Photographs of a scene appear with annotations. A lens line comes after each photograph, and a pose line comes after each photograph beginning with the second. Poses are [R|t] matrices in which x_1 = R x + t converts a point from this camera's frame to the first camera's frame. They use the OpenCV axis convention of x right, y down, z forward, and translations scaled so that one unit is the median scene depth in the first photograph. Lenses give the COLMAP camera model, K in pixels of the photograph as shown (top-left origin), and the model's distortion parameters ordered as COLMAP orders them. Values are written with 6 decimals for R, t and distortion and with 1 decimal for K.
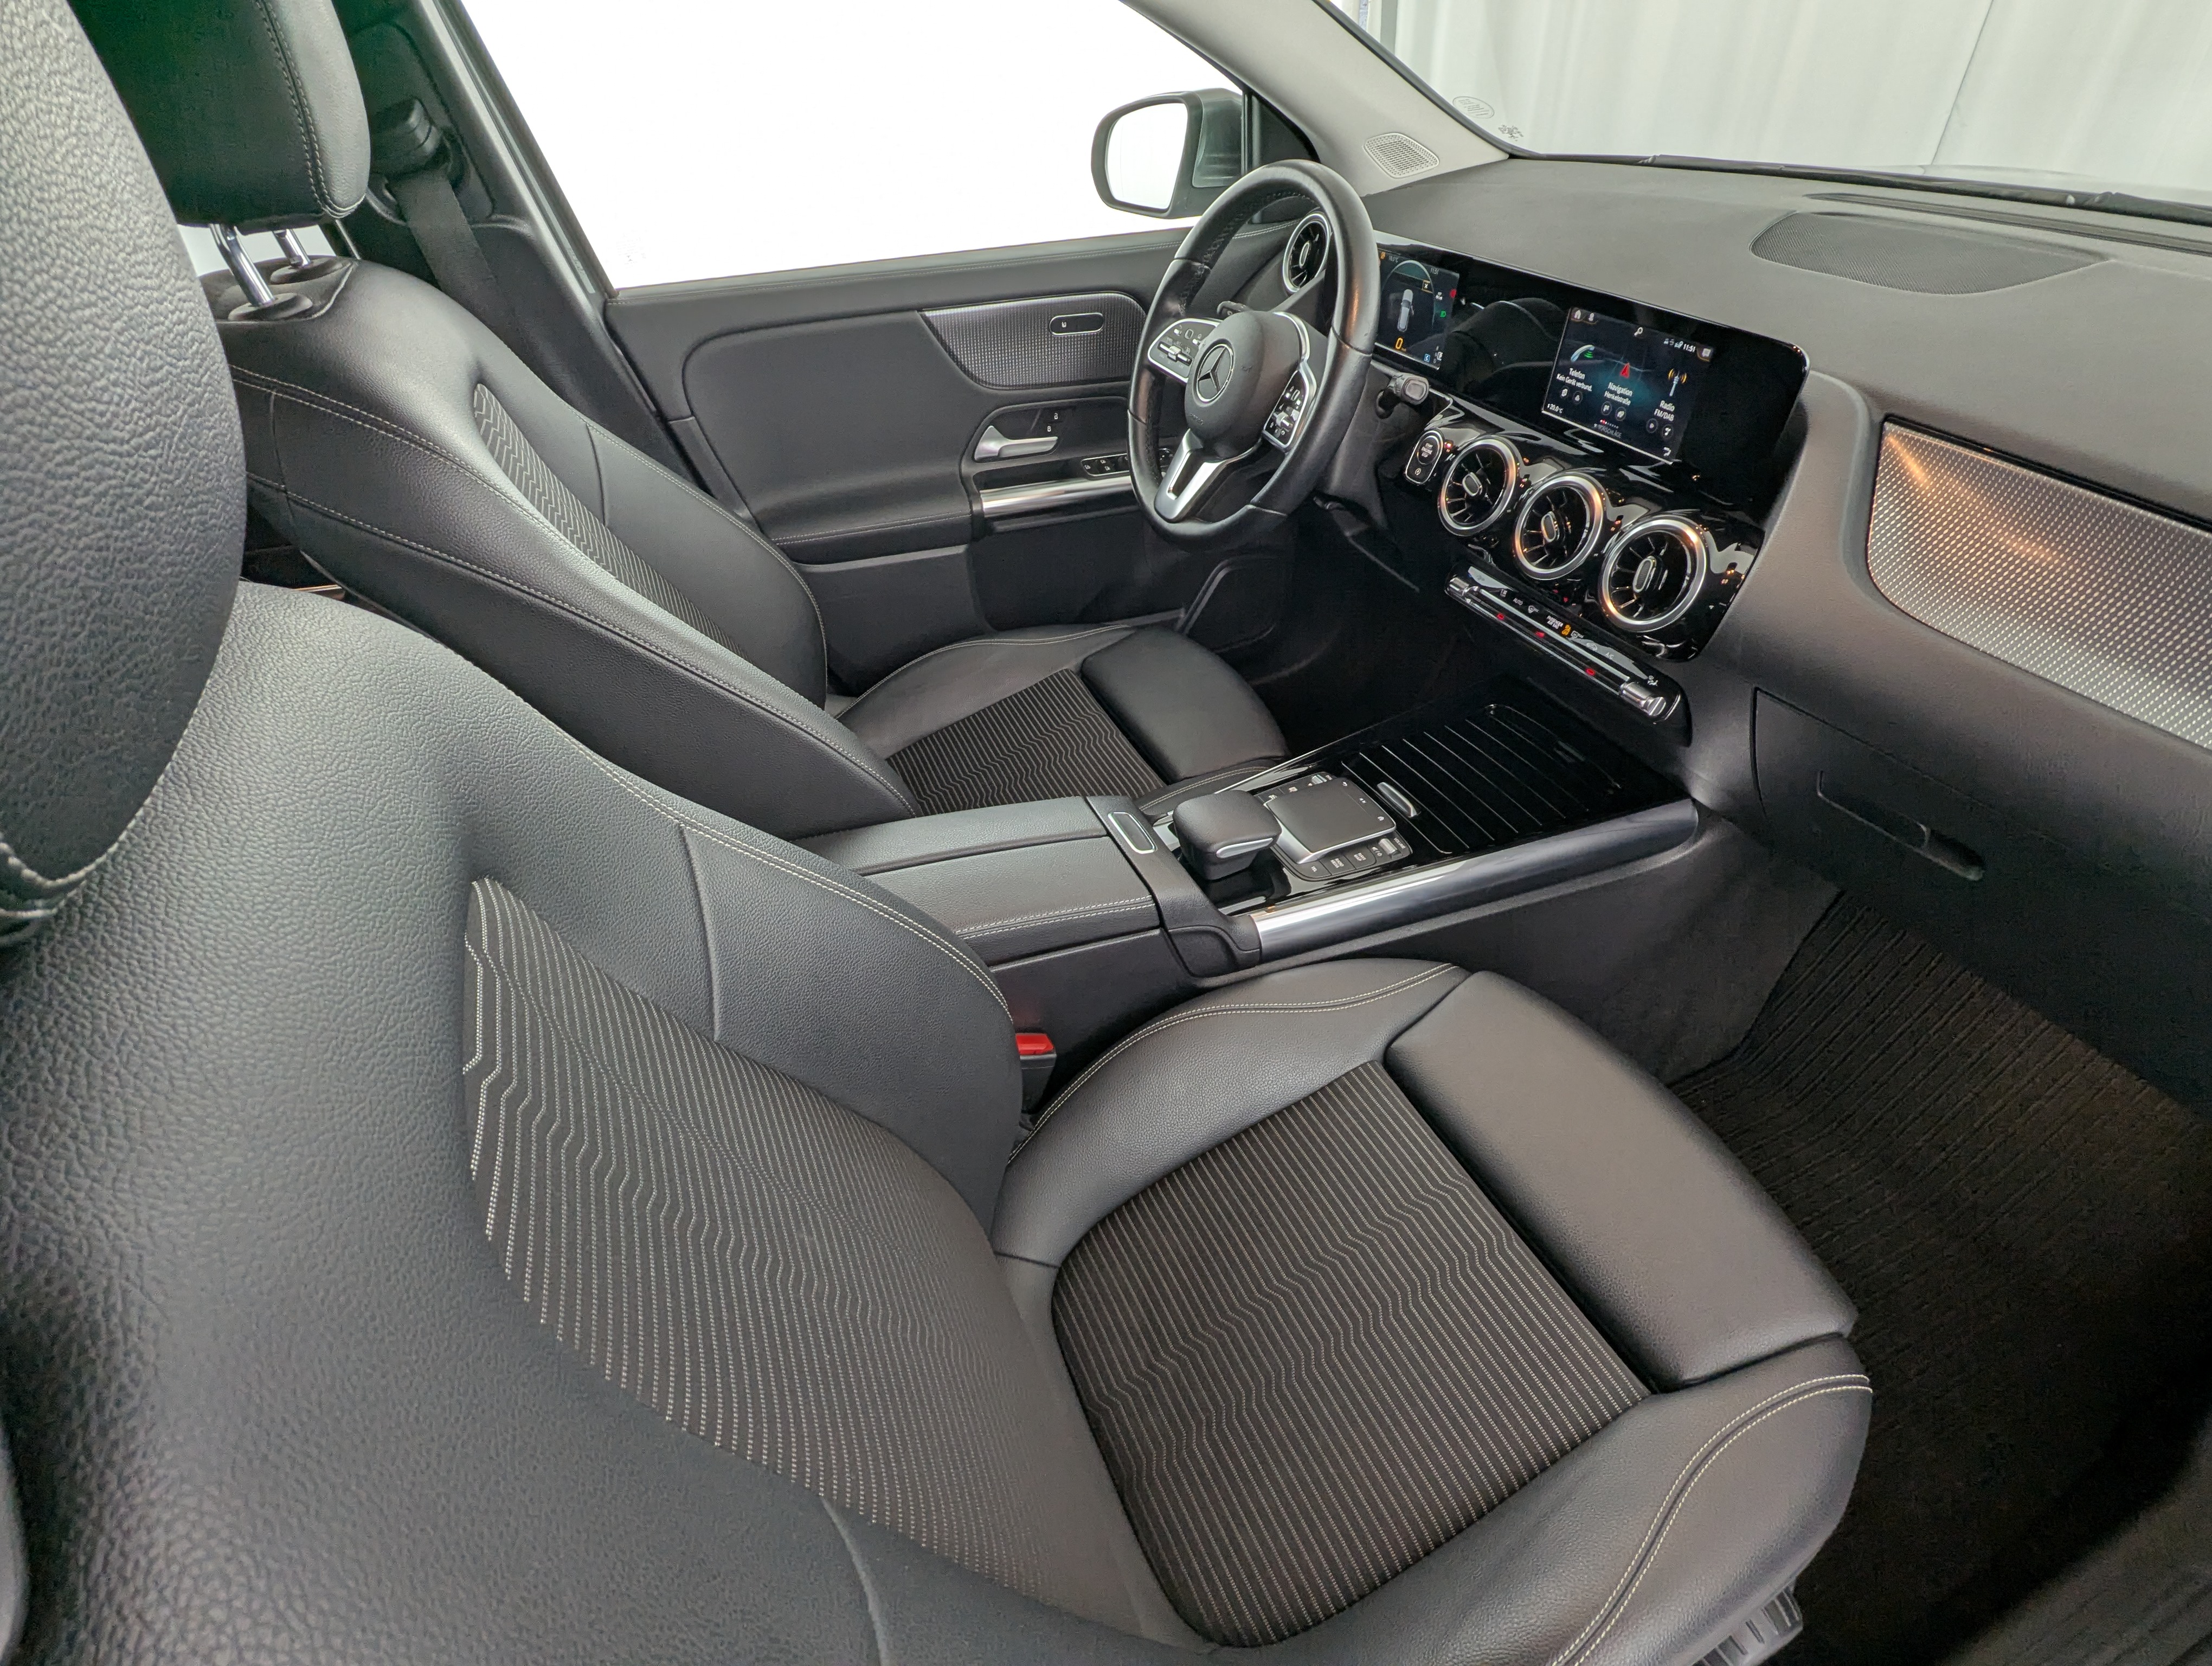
lens RADIAL K [[1056.4, 0, 1108.3], [0, 1056.4, 833.5], [0, 0, 1]] dist [0.002153, -0.000072]
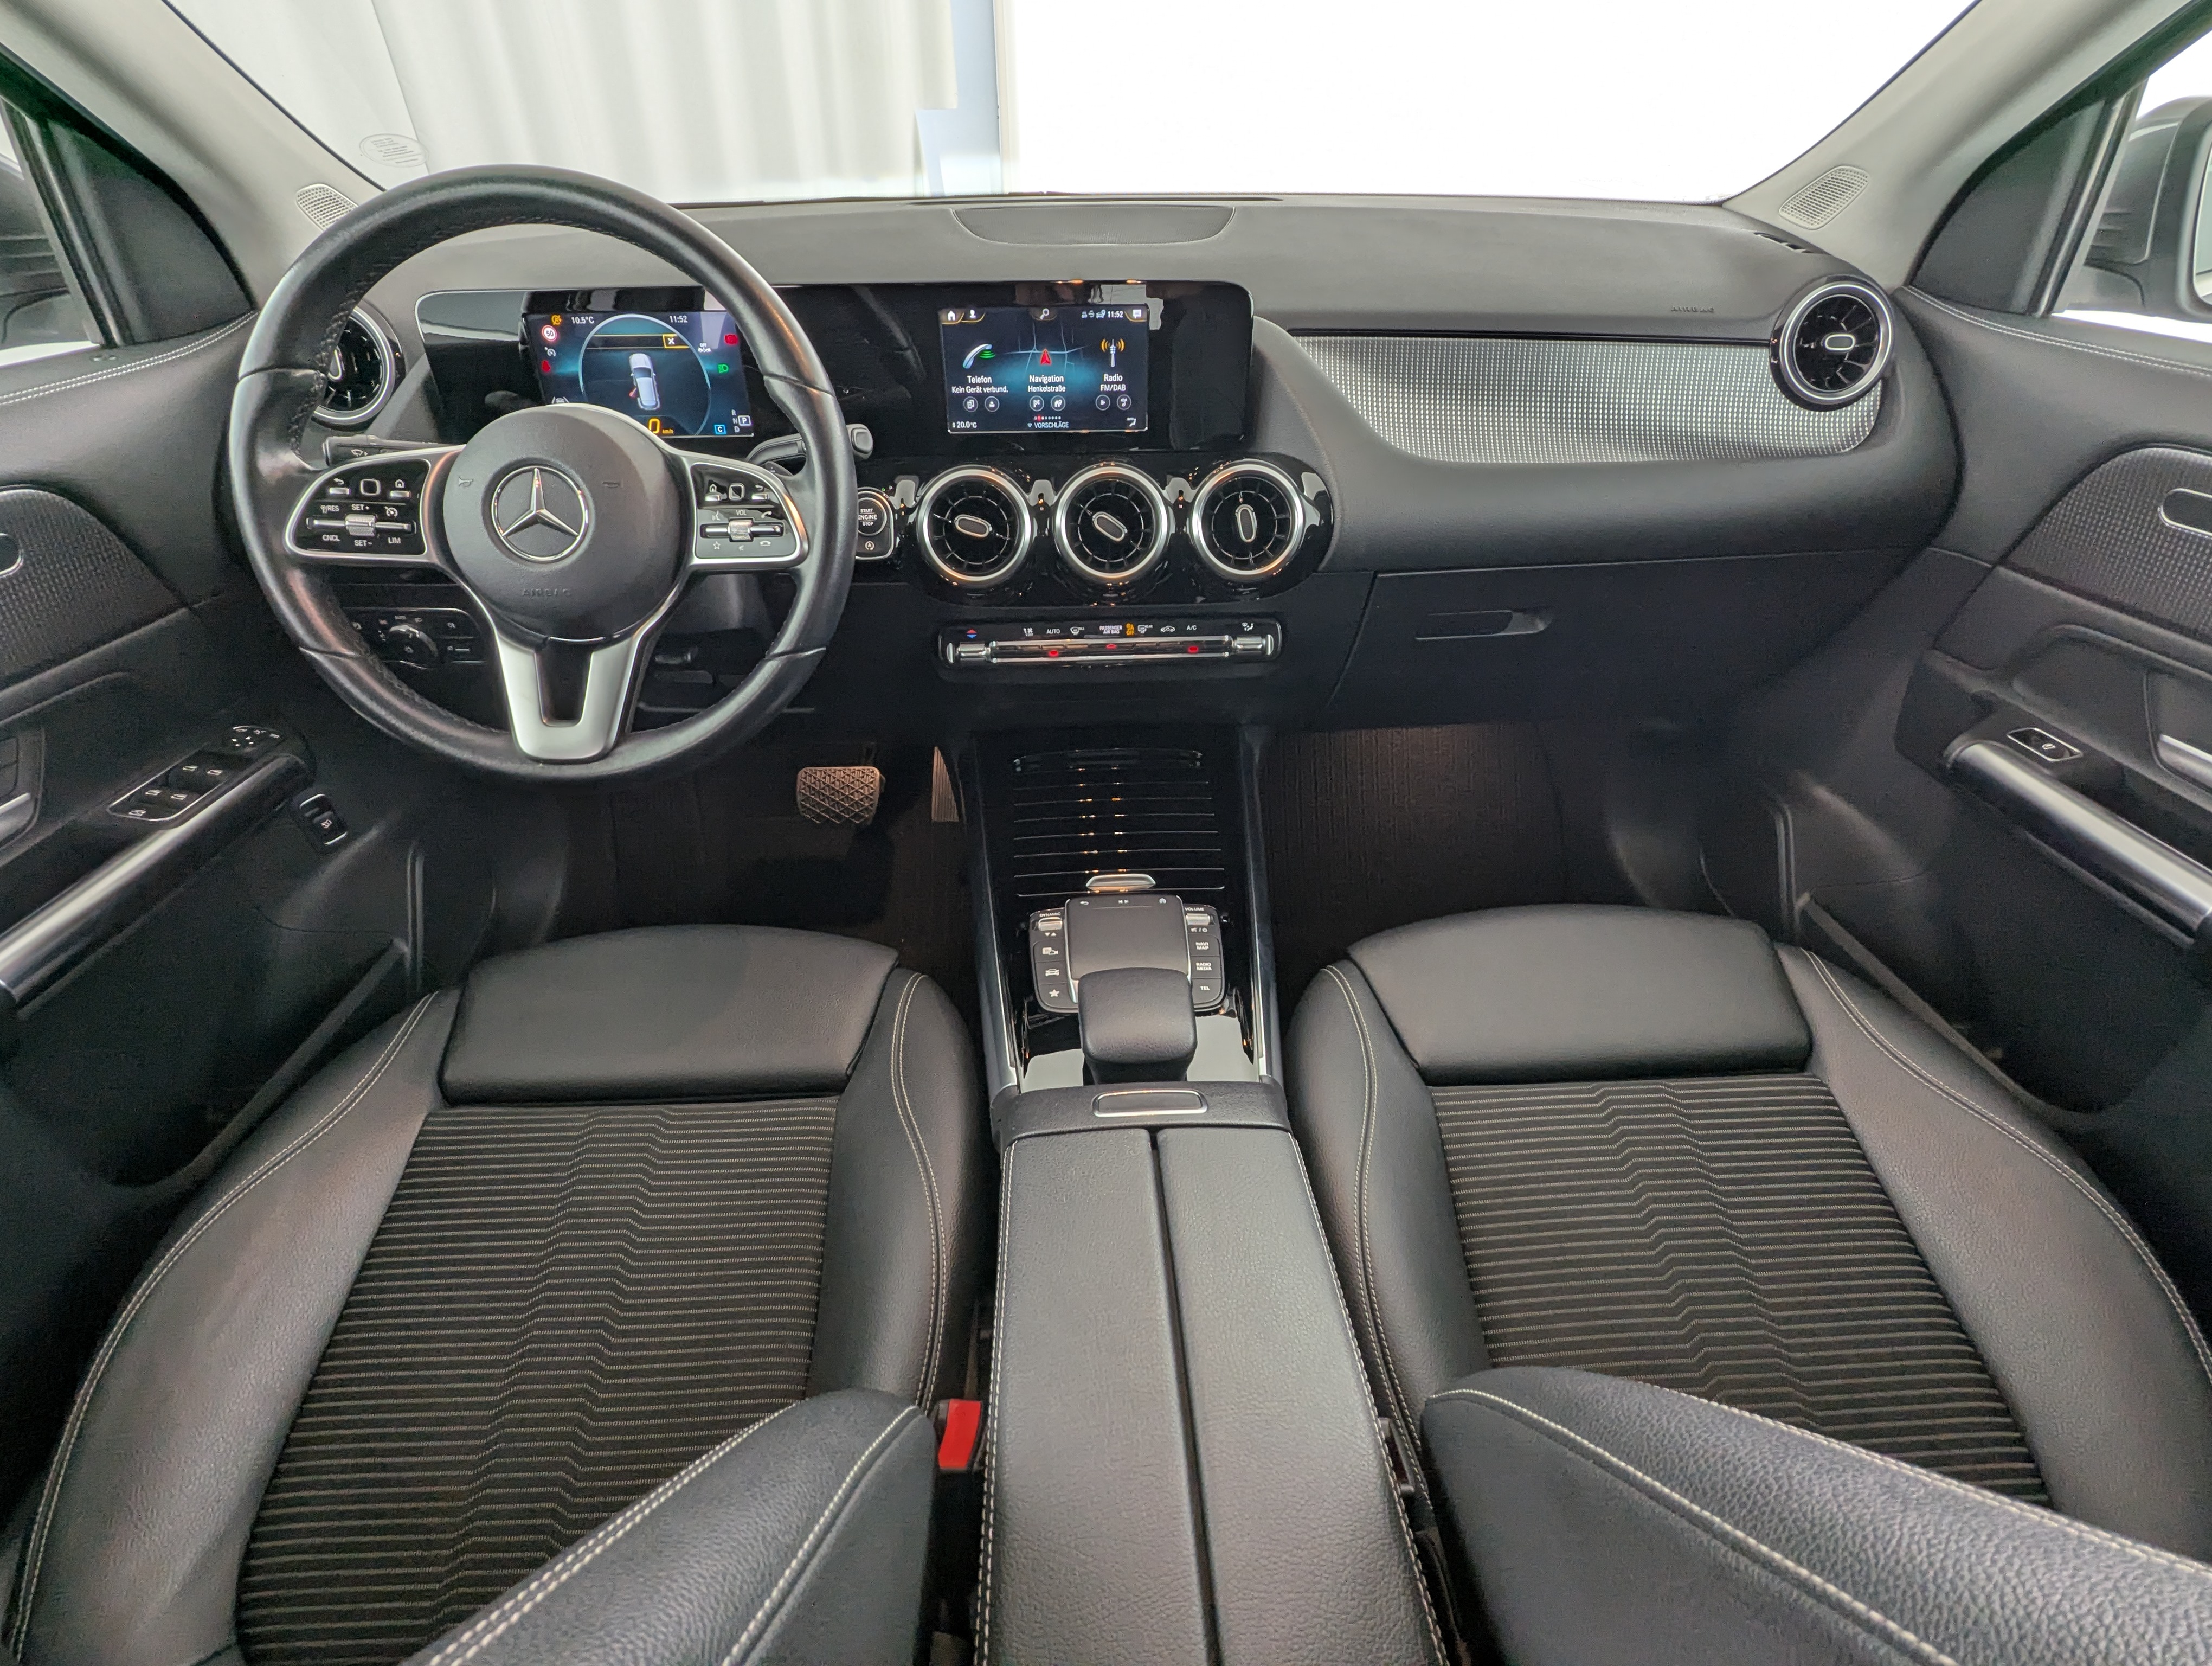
lens RADIAL K [[1056.4, 0, 1096.1], [0, 1056.4, 837.5], [0, 0, 1]] dist [0.002153, -0.000072]
pose [[0.370067, -0.501506, 0.782012, -0.393063], [0.581059, 0.781748, 0.226365, -0.279904], [-0.724859, 0.370625, 0.580704, 0.561774]]
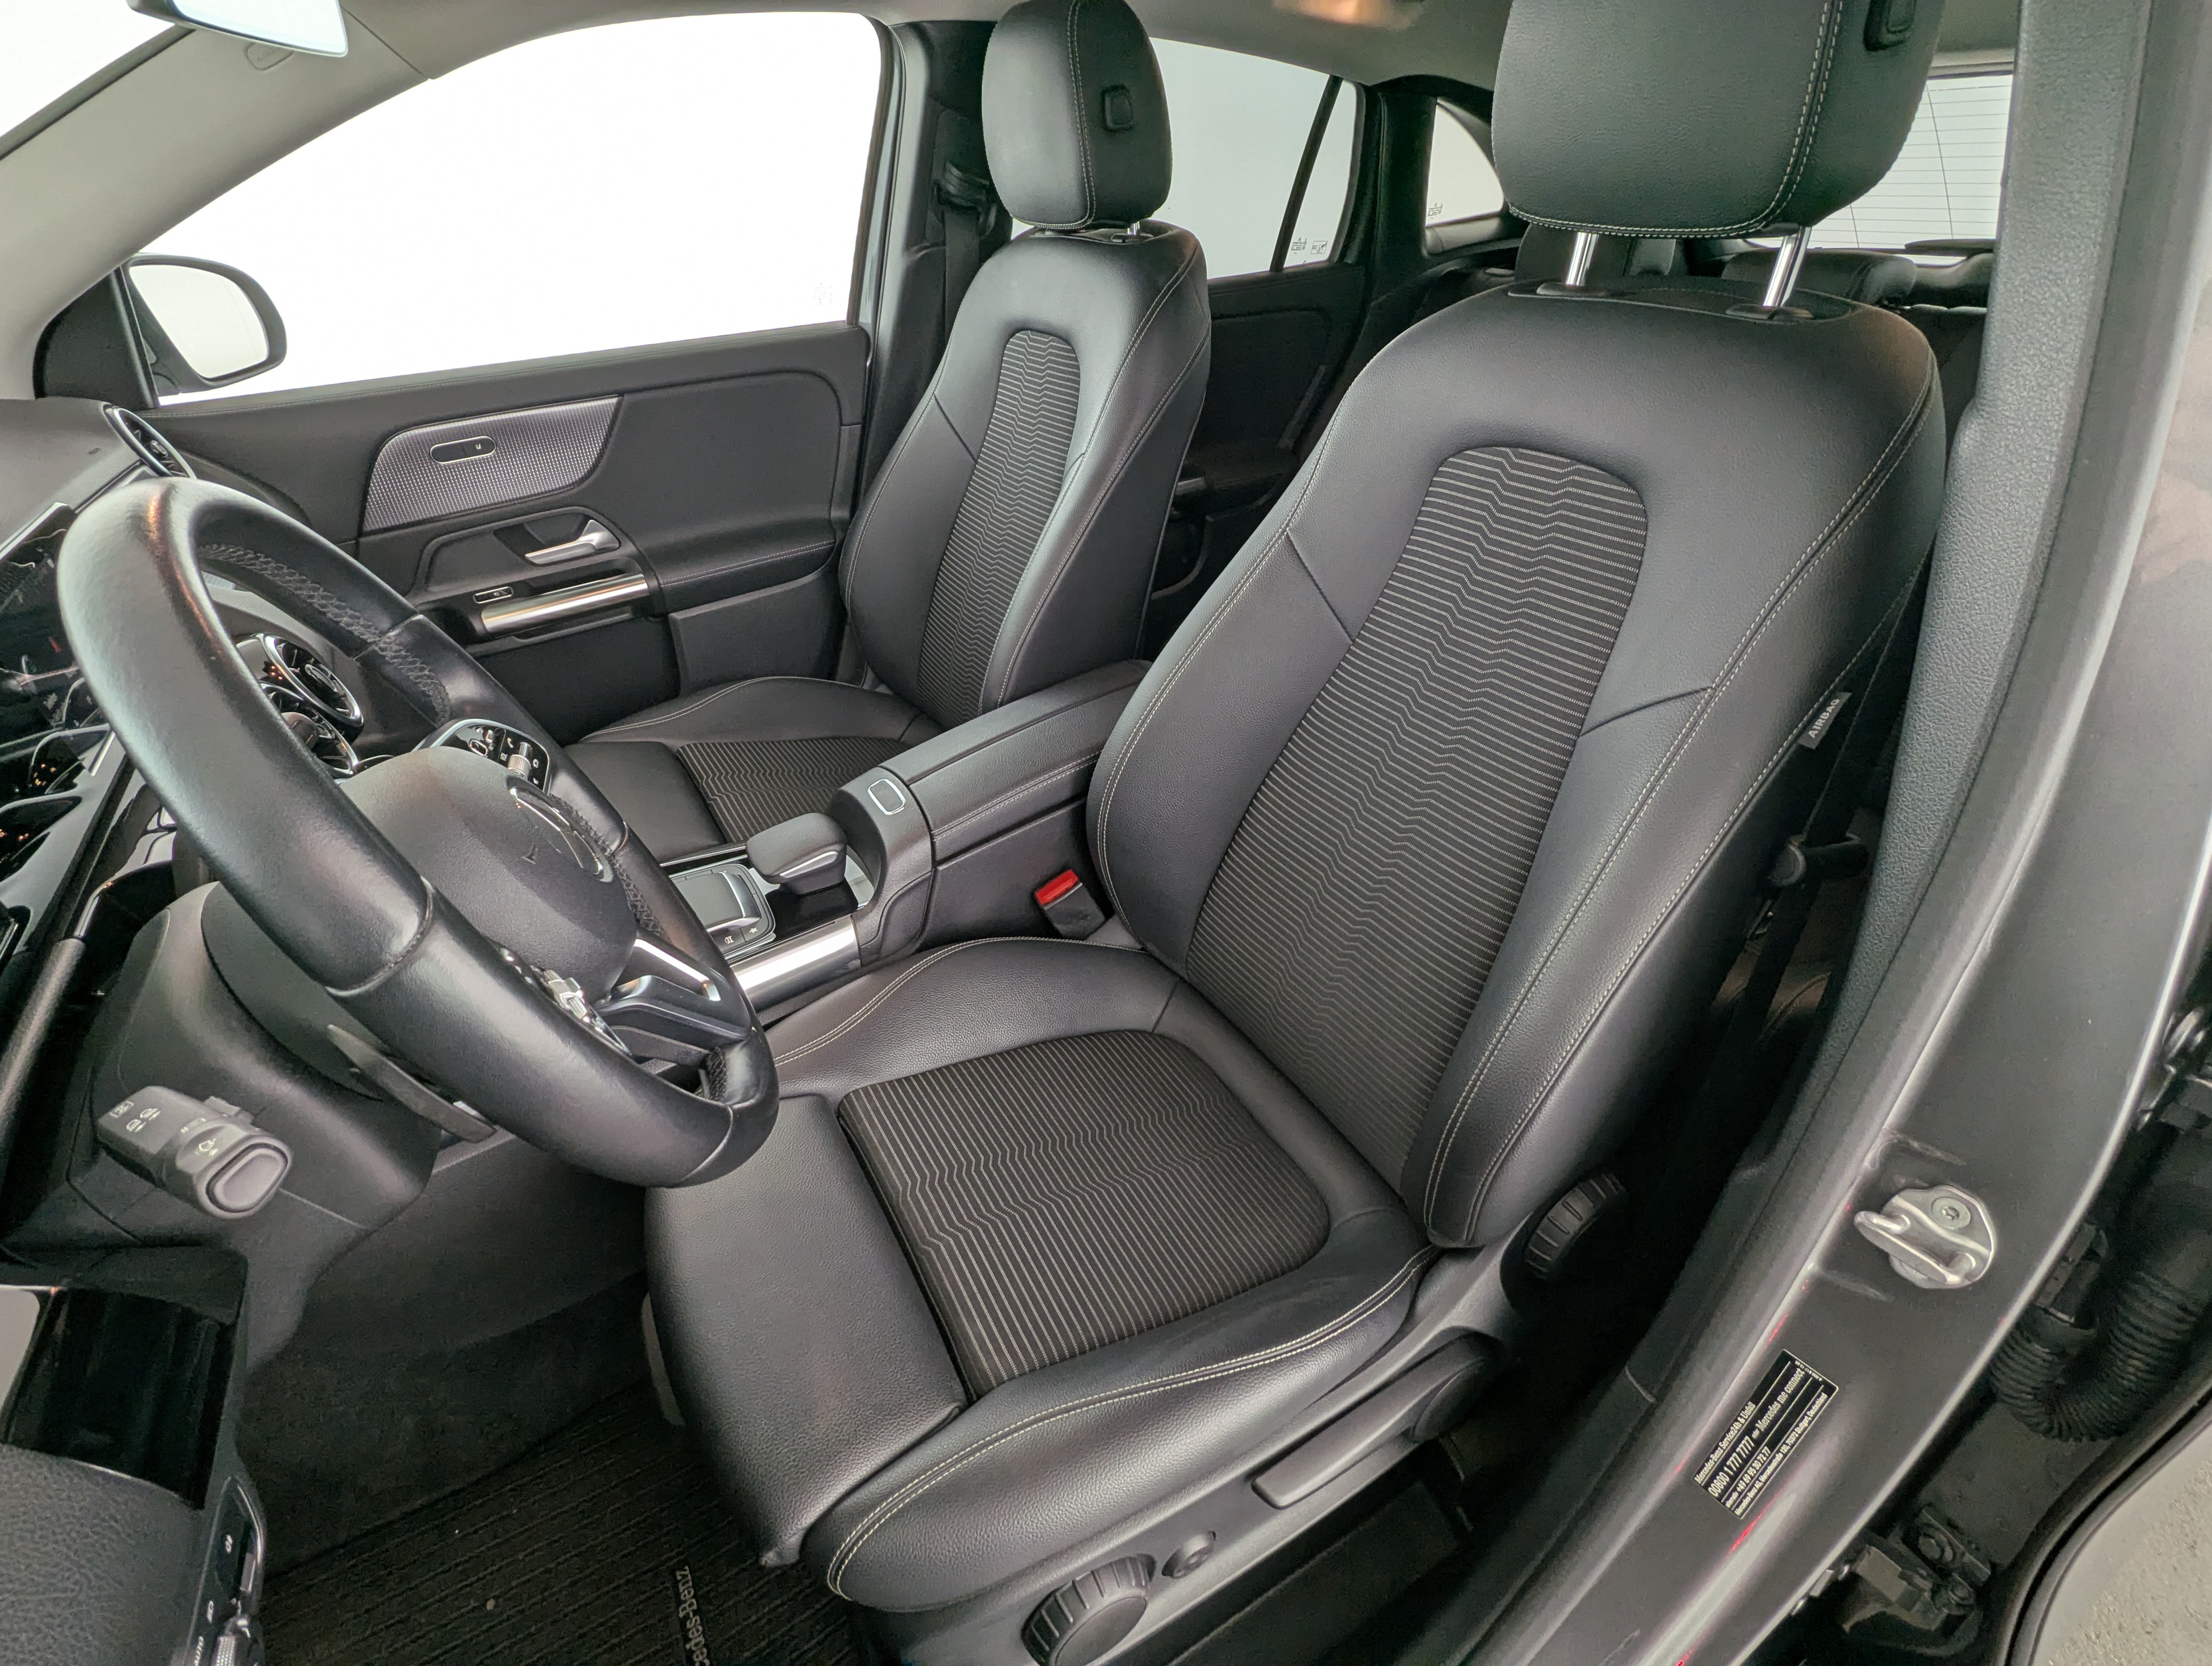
lens RADIAL K [[1056.4, 0, 1108.7], [0, 1056.4, 824.4], [0, 0, 1]] dist [0.002153, -0.000072]
pose [[-0.991798, 0.117435, -0.050446, -0.146602], [-0.011666, 0.309868, 0.950708, -1.015112], [0.127278, 0.943499, -0.305957, 1.335729]]
